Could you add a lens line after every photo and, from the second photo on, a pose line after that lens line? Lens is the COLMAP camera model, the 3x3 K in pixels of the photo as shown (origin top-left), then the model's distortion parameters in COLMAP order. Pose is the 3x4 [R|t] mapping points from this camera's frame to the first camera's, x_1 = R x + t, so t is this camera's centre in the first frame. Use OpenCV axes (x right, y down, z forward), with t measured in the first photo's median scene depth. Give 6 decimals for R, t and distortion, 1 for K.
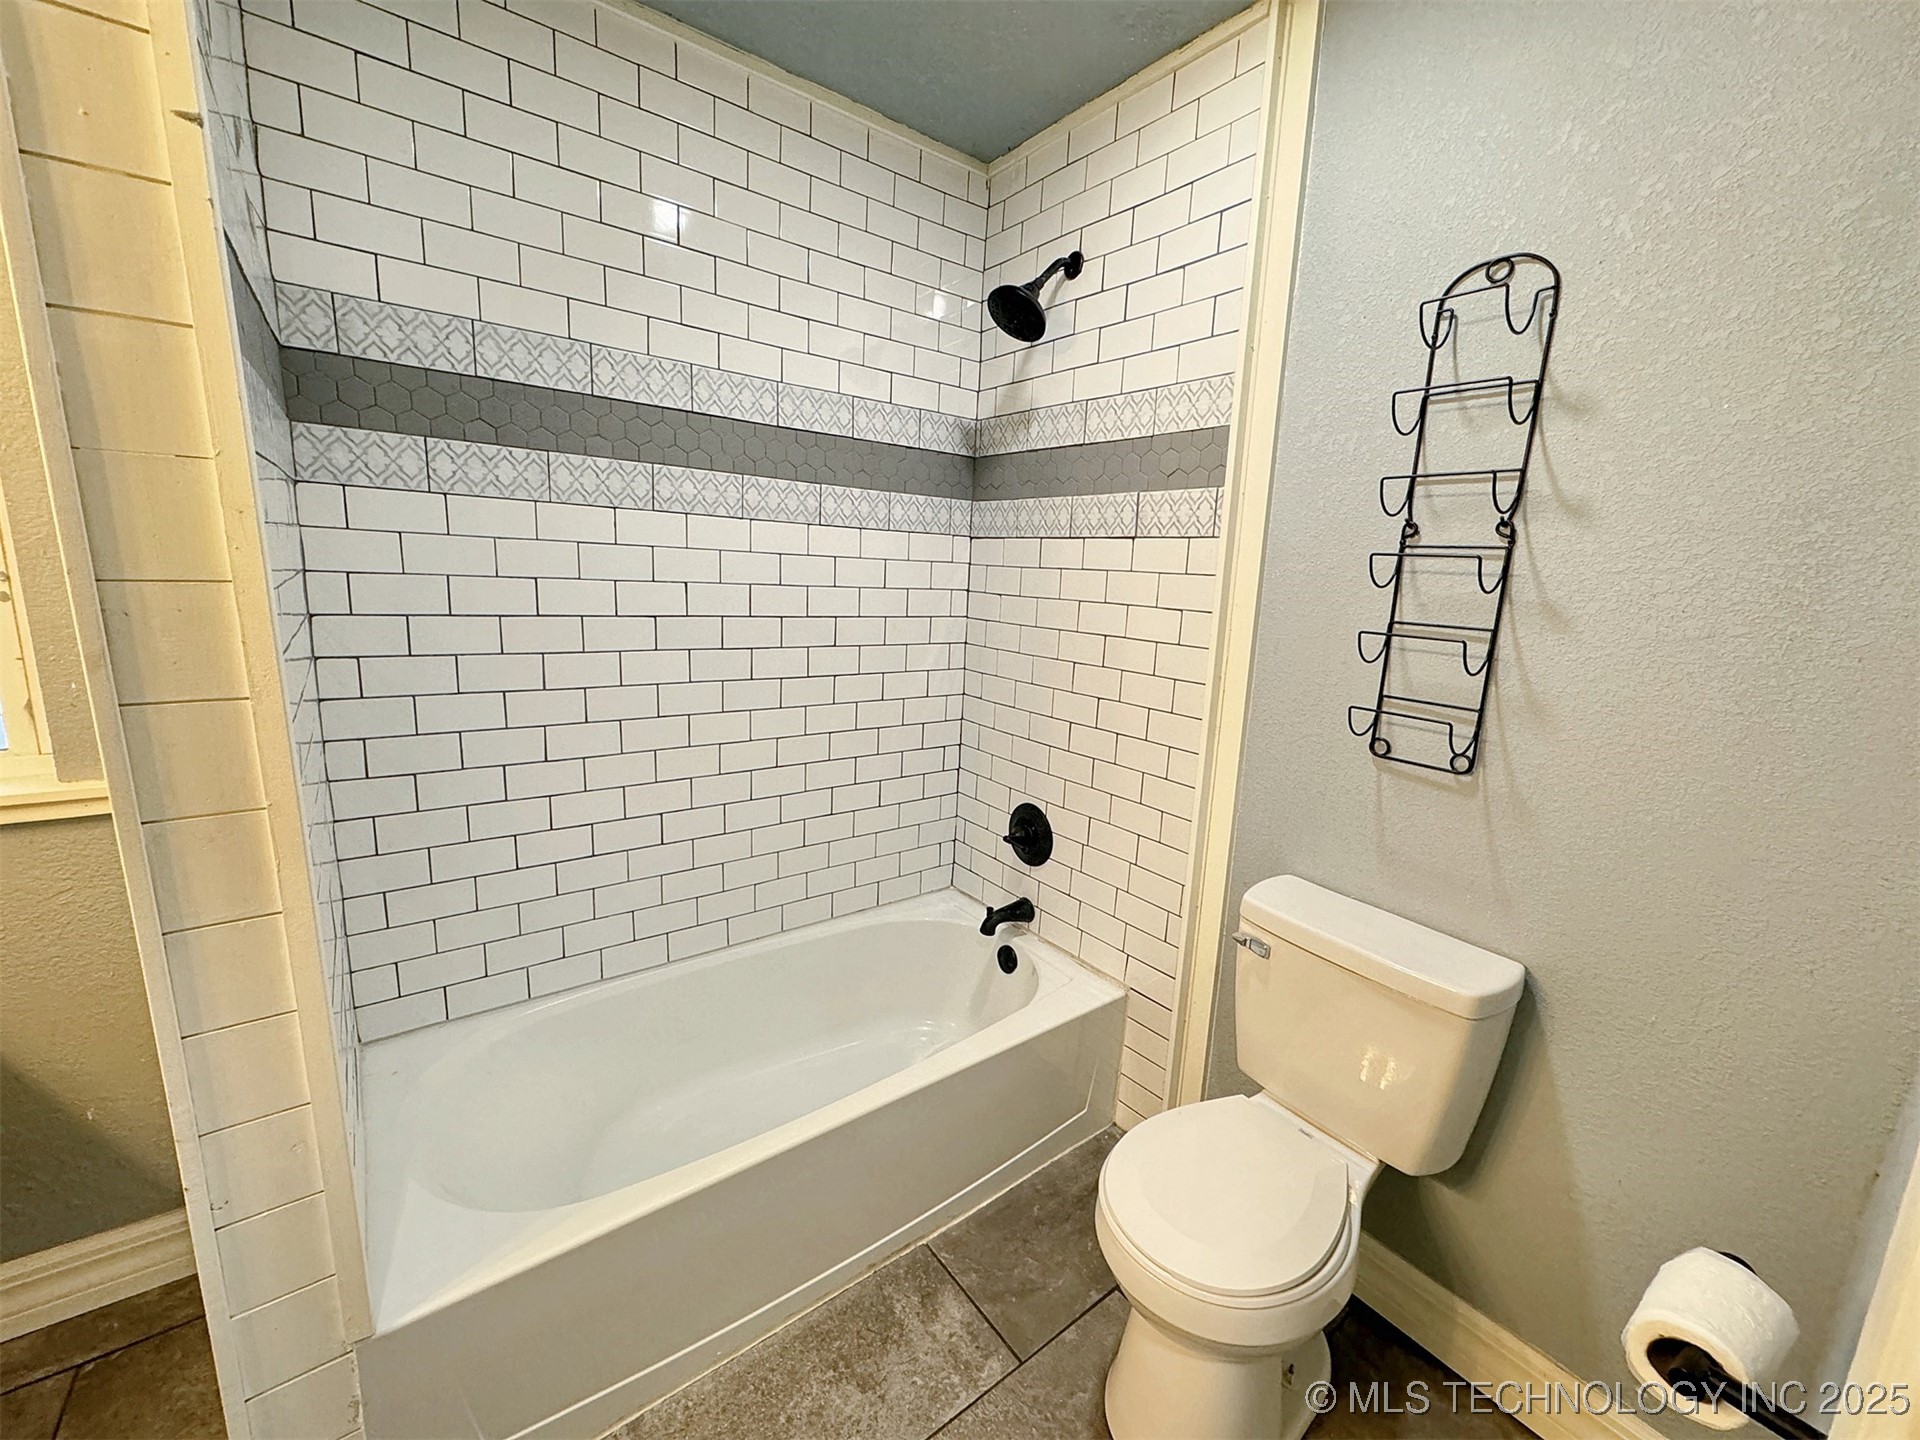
lens RADIAL K [[760.5, 0, 954.9], [0, 760.5, 712.7], [0, 0, 1]] dist [0.000222, -0.000156]
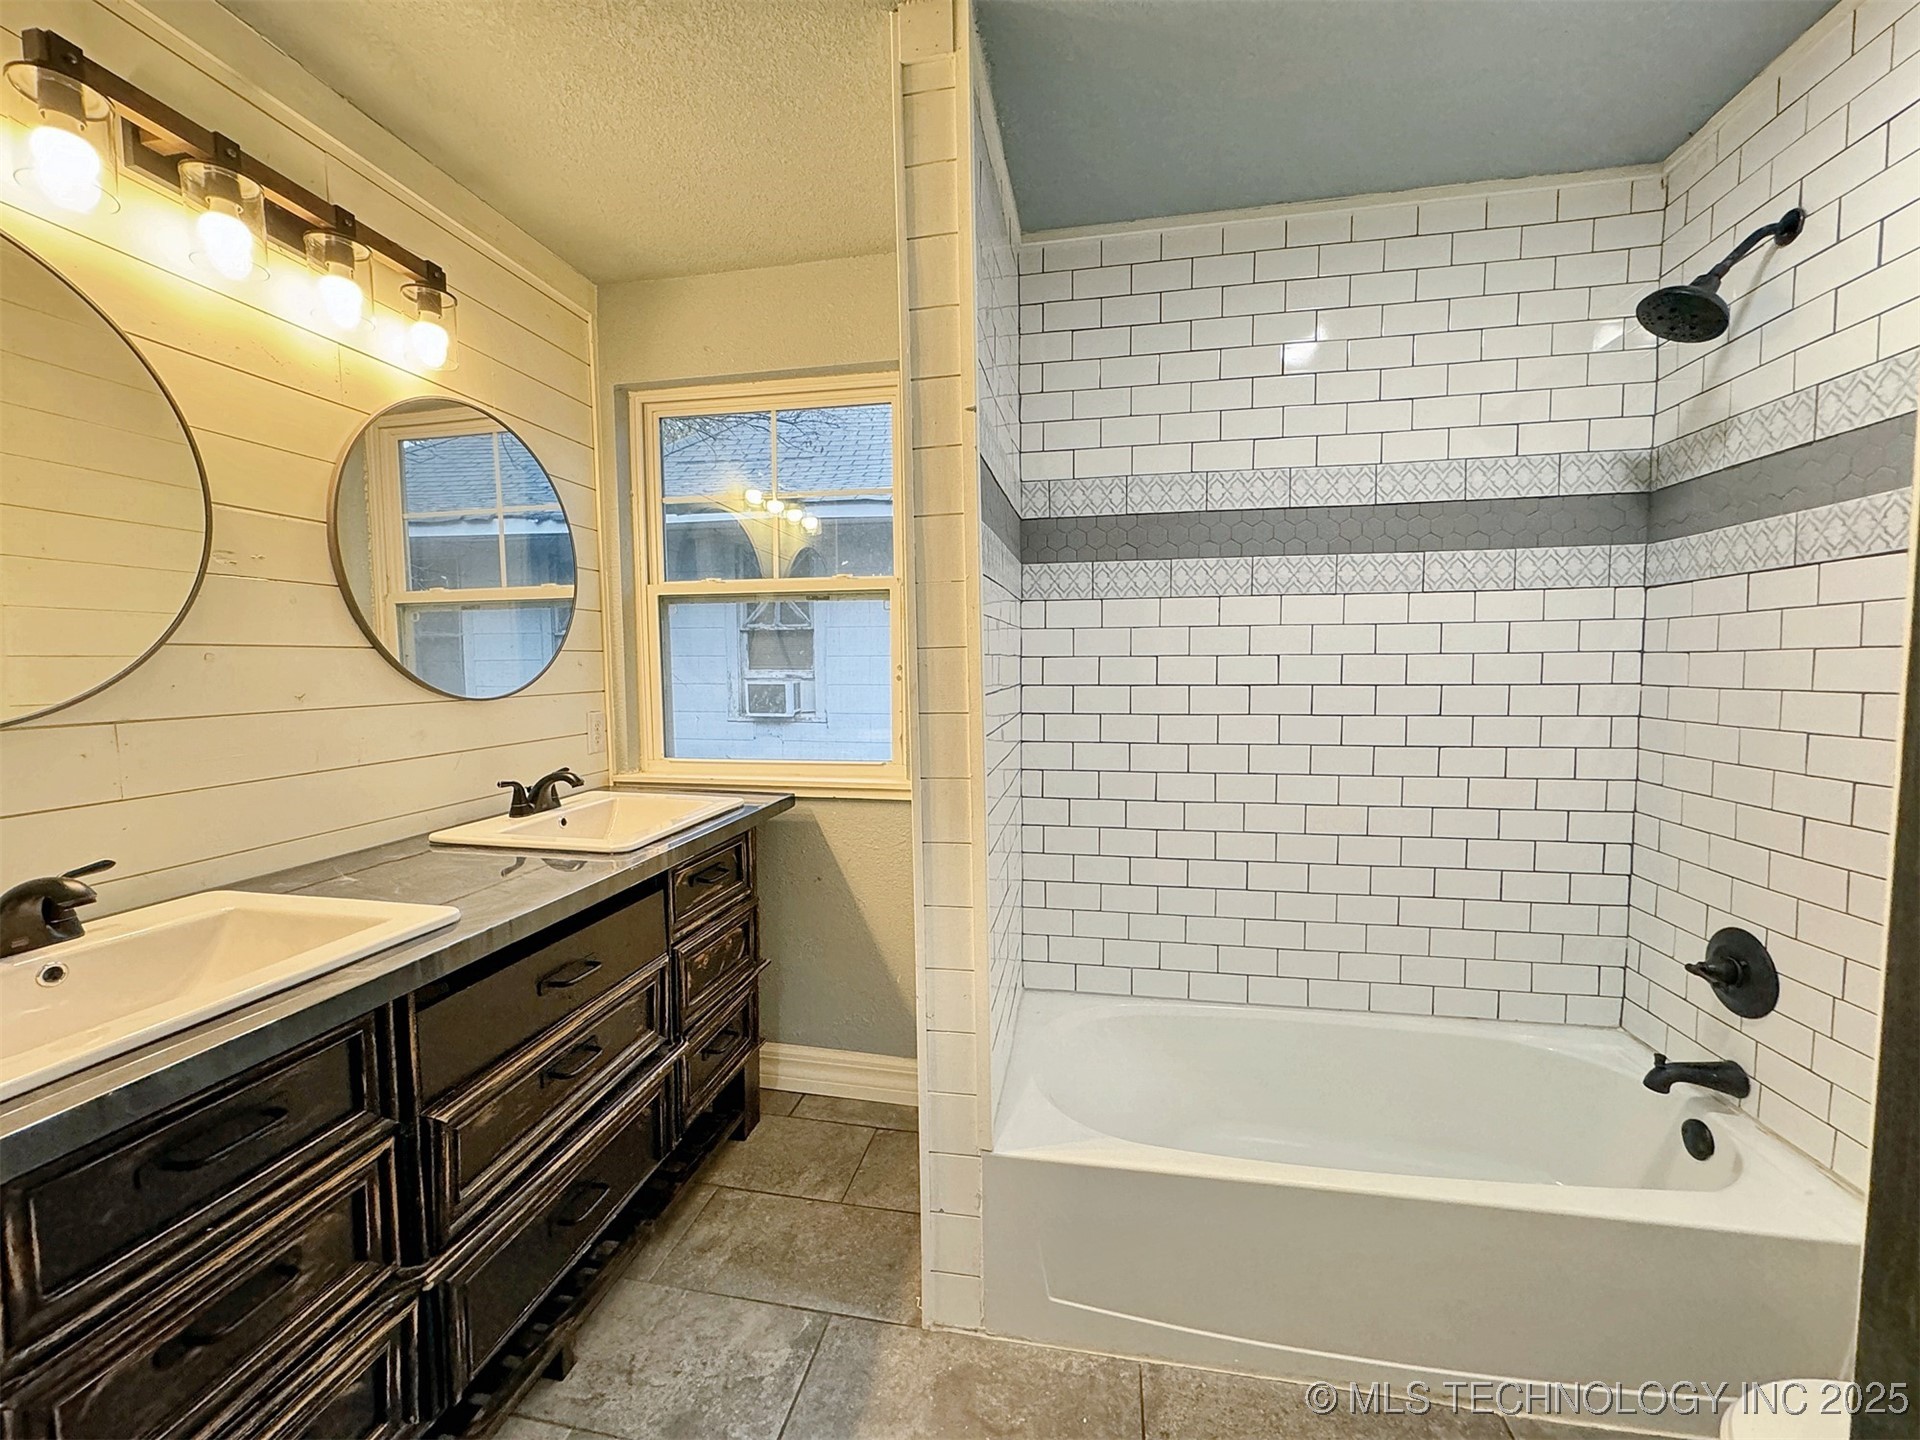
lens RADIAL K [[760.5, 0, 964.2], [0, 760.5, 714.2], [0, 0, 1]] dist [0.000222, -0.000156]
pose [[0.672511, -0.007303, -0.740051, 0.159668], [-0.100002, 0.989884, -0.100644, 0.072255], [0.733300, 0.141691, 0.664978, -0.074195]]
